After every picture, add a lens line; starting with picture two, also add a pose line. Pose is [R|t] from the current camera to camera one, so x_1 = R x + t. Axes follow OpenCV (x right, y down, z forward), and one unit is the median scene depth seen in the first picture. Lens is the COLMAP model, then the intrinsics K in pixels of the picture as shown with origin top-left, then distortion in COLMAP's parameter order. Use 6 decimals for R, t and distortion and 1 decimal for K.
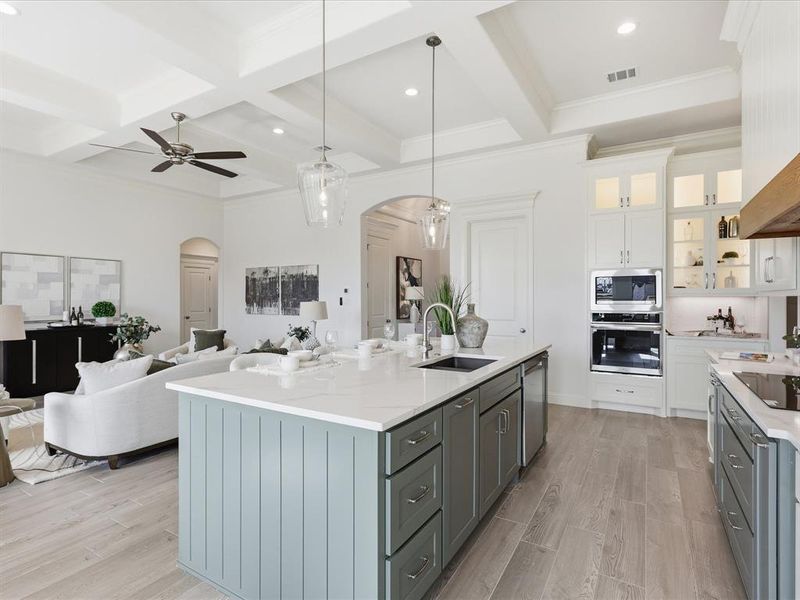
lens RADIAL K [[414.8, 0, 401.3], [0, 414.8, 298.0], [0, 0, 1]] dist [0.002981, -0.001017]
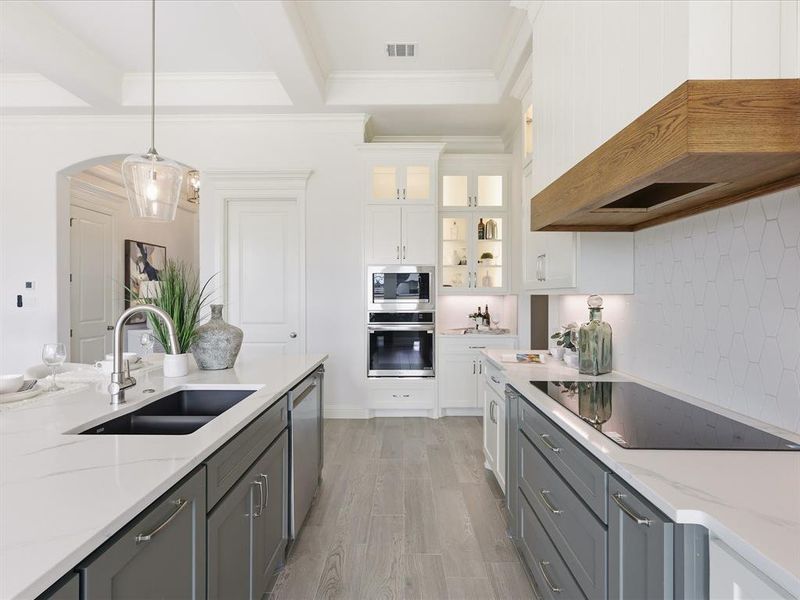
lens RADIAL K [[414.8, 0, 397.6], [0, 414.8, 295.6], [0, 0, 1]] dist [0.002981, -0.001017]
pose [[0.865167, 0.001279, 0.501483, 0.062435], [-0.000761, 0.999999, -0.001237, -0.000573], [-0.501484, 0.000689, 0.865167, 0.195058]]
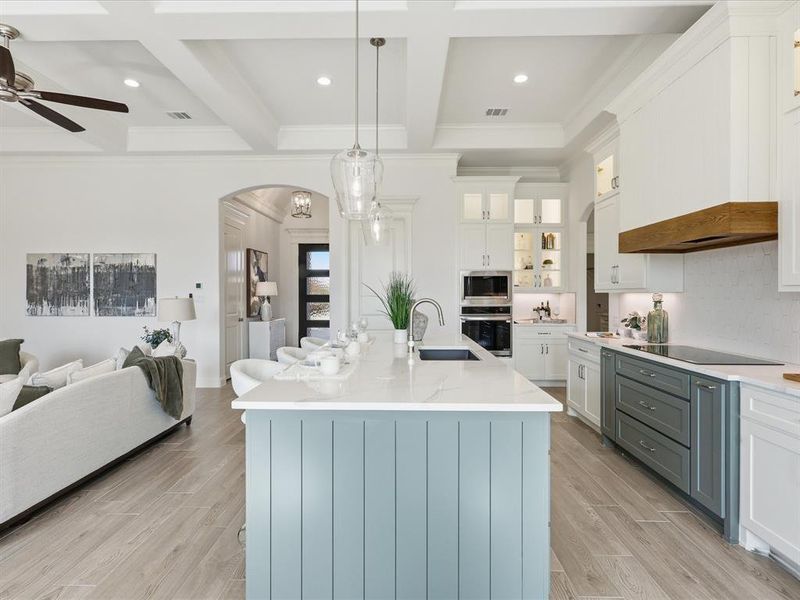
lens RADIAL K [[414.8, 0, 399.8], [0, 414.8, 294.6], [0, 0, 1]] dist [0.002981, -0.001017]
pose [[0.867221, -0.001401, 0.497921, -0.291058], [0.000663, 0.999998, 0.001658, -0.000529], [-0.497922, -0.001107, 0.867221, 0.070090]]
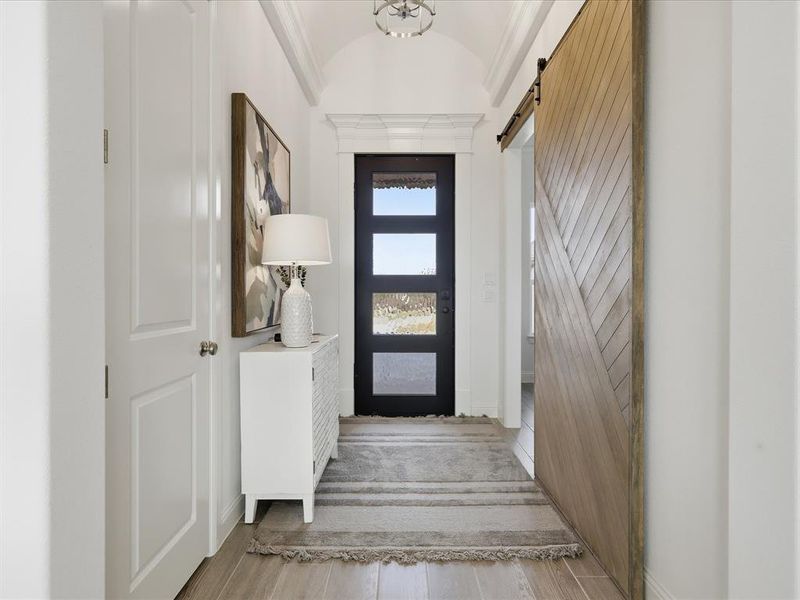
lens RADIAL K [[449.3, 0, 405.1], [0, 449.3, 292.4], [0, 0, 1]] dist [-0.008070, -0.001070]
pose [[0.857613, 0.001018, 0.514294, -0.105814], [0.001381, 0.999990, -0.004282, 0.041112], [-0.514293, 0.004383, 0.857603, 1.175206]]
